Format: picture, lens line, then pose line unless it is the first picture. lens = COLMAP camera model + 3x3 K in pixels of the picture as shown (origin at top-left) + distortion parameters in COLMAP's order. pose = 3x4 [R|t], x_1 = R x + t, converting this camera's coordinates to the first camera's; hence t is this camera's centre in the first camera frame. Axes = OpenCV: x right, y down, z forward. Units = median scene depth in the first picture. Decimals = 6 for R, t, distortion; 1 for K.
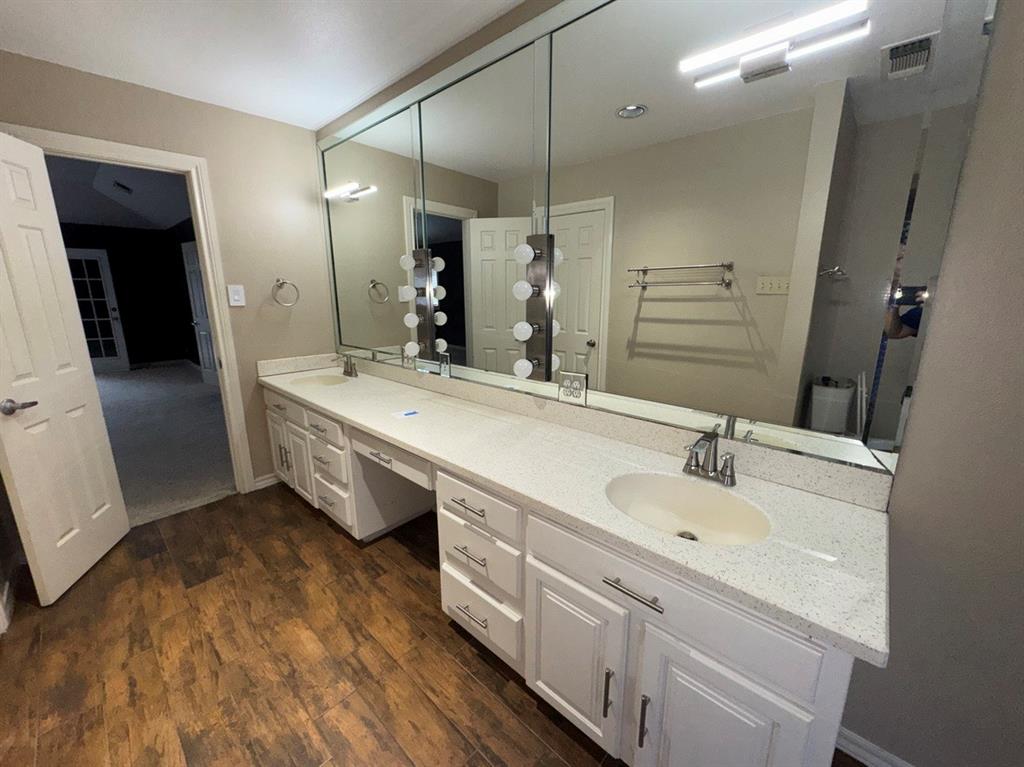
lens RADIAL K [[409.2, 0, 511.0], [0, 409.2, 377.4], [0, 0, 1]] dist [0.001220, -0.000080]
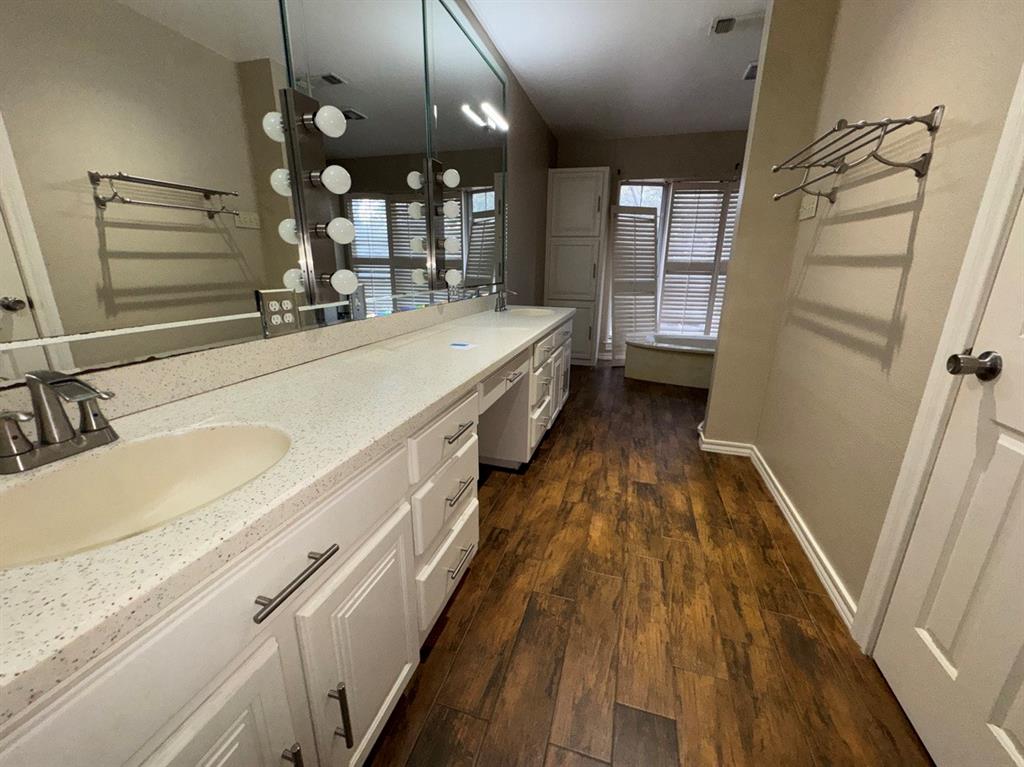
lens RADIAL K [[409.2, 0, 510.1], [0, 409.2, 385.3], [0, 0, 1]] dist [0.001220, -0.000080]
pose [[-0.433087, -0.257749, 0.863713, -1.178404], [0.177840, 0.914970, 0.362218, -0.137727], [-0.883634, 0.310475, -0.350424, 1.395915]]
